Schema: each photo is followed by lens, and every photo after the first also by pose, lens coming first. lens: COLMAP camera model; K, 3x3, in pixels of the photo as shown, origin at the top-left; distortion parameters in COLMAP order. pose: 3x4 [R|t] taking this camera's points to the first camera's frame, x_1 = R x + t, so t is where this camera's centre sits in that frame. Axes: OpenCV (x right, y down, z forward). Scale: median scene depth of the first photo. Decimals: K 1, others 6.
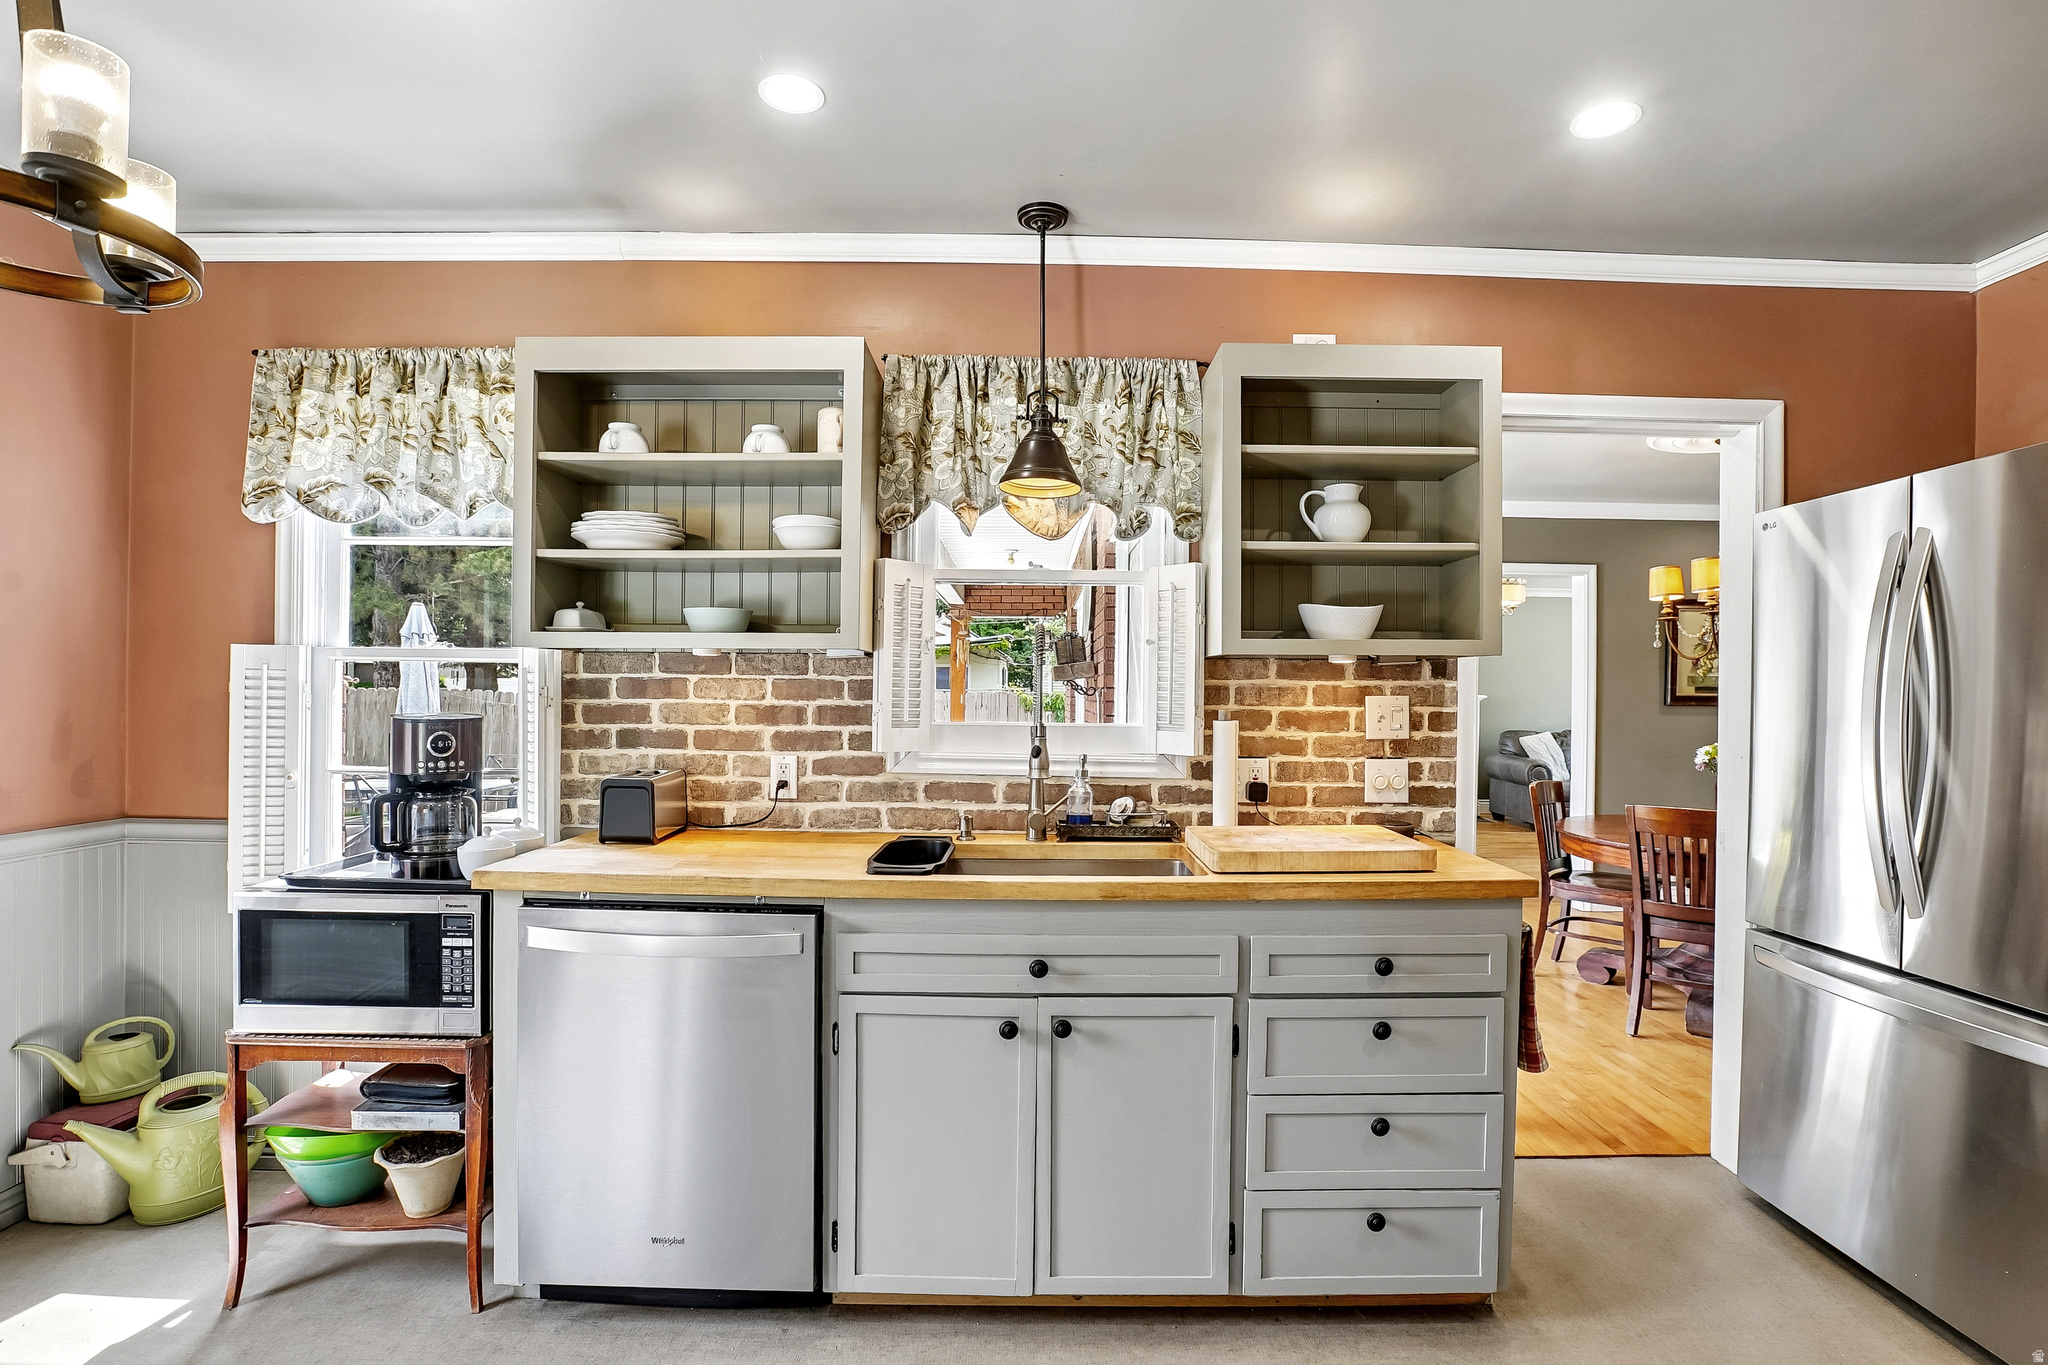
lens RADIAL K [[955.5, 0, 1040.1], [0, 955.5, 690.3], [0, 0, 1]] dist [-0.049202, 0.018380]
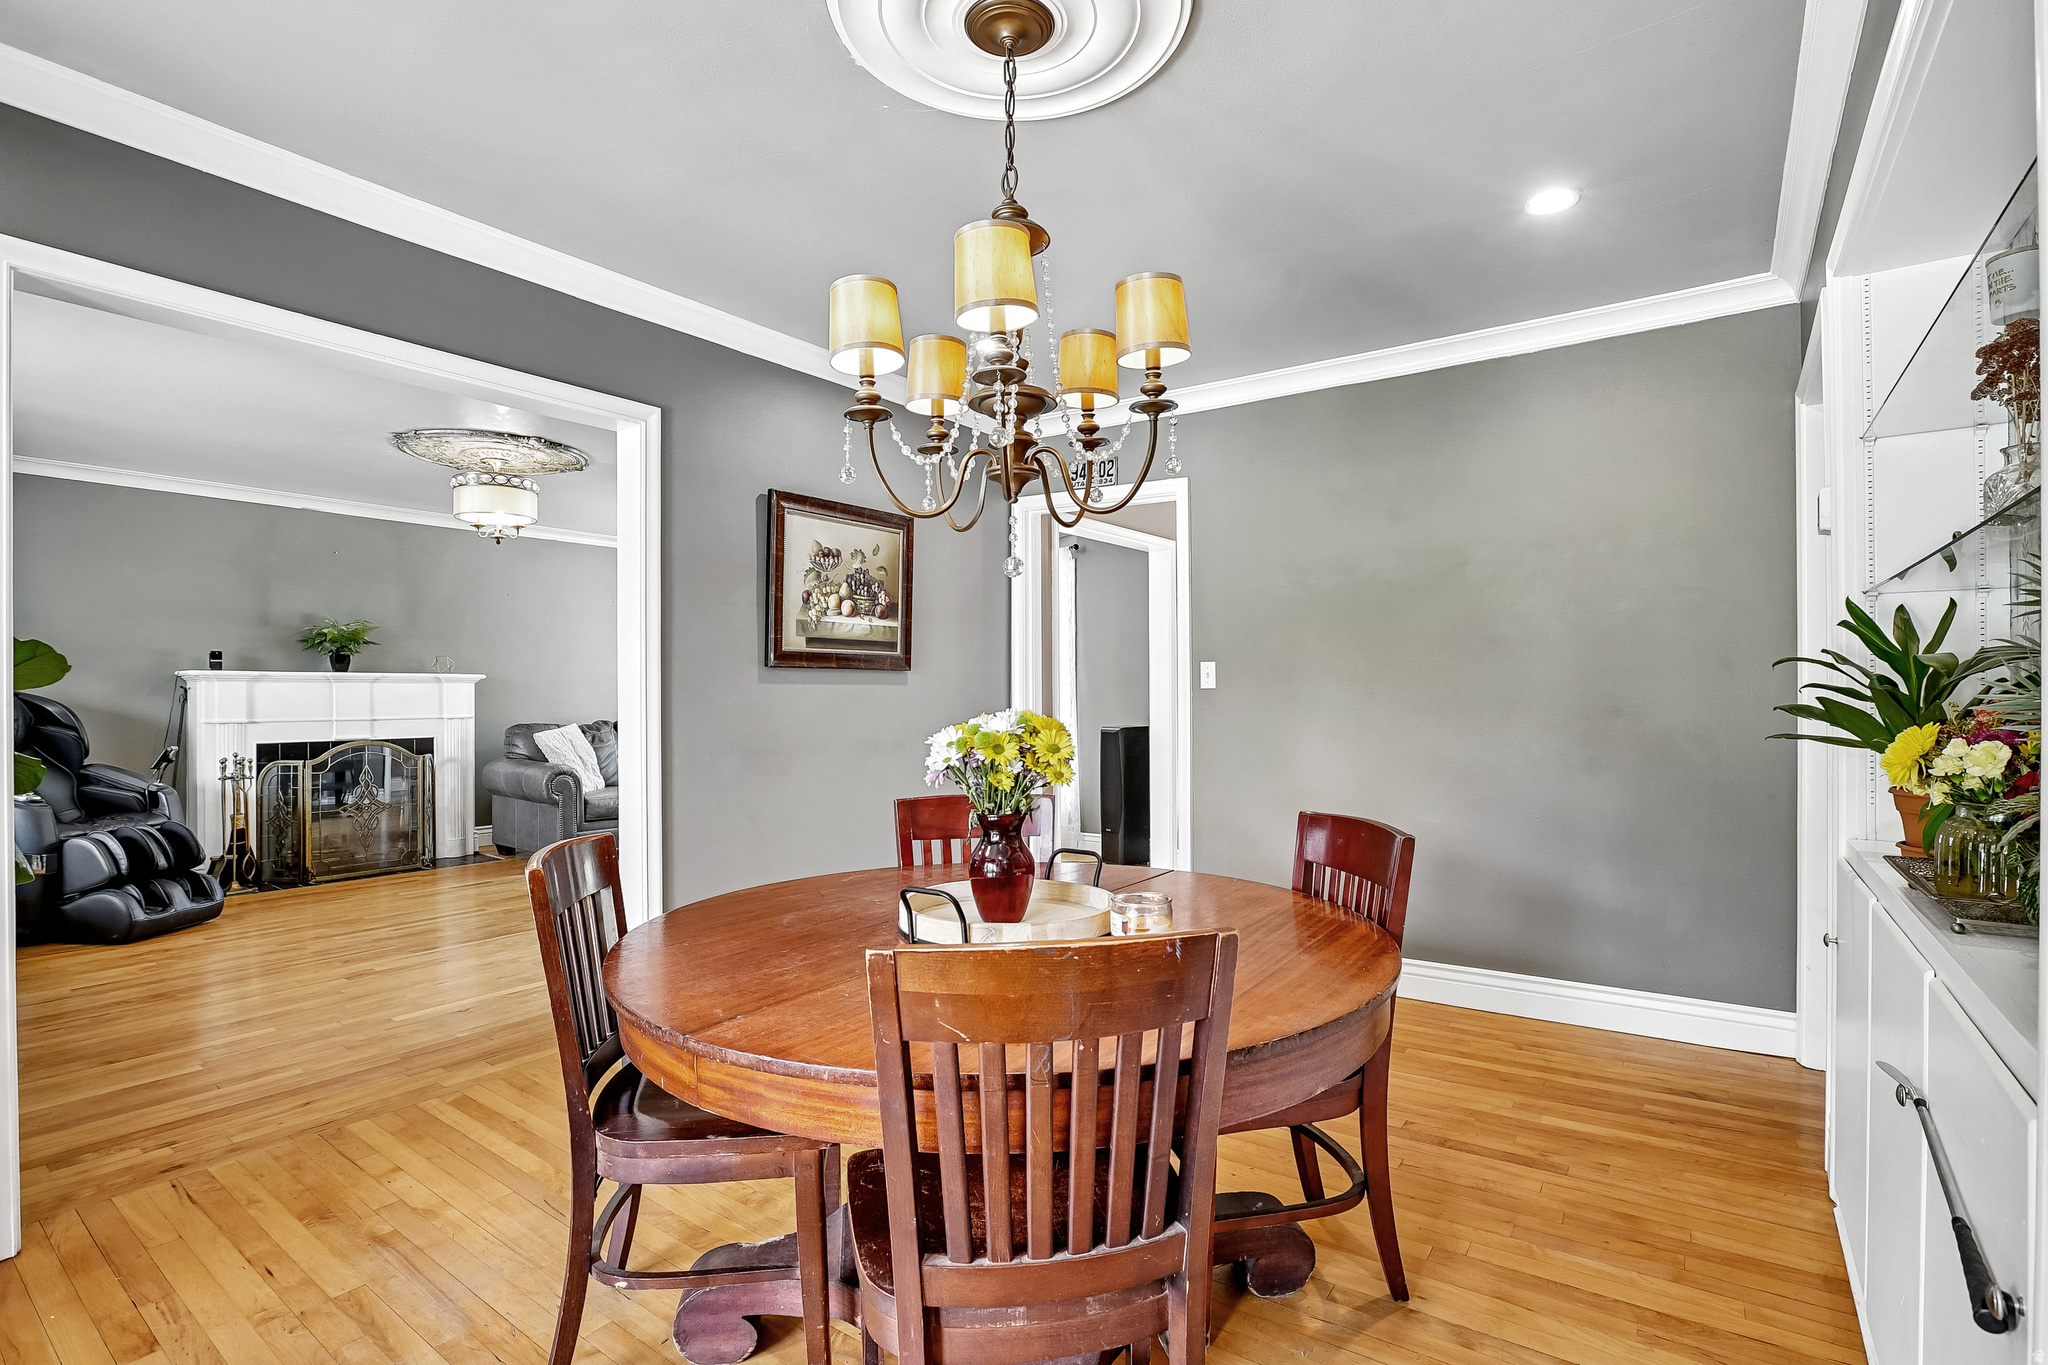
lens RADIAL K [[955.5, 0, 1040.1], [0, 955.5, 690.3], [0, 0, 1]] dist [-0.049202, 0.018380]
pose [[0.579125, -0.012333, 0.815145, 0.236560], [0.010593, 0.999915, 0.007602, 0.024922], [-0.815170, 0.004232, 0.579207, 0.440879]]
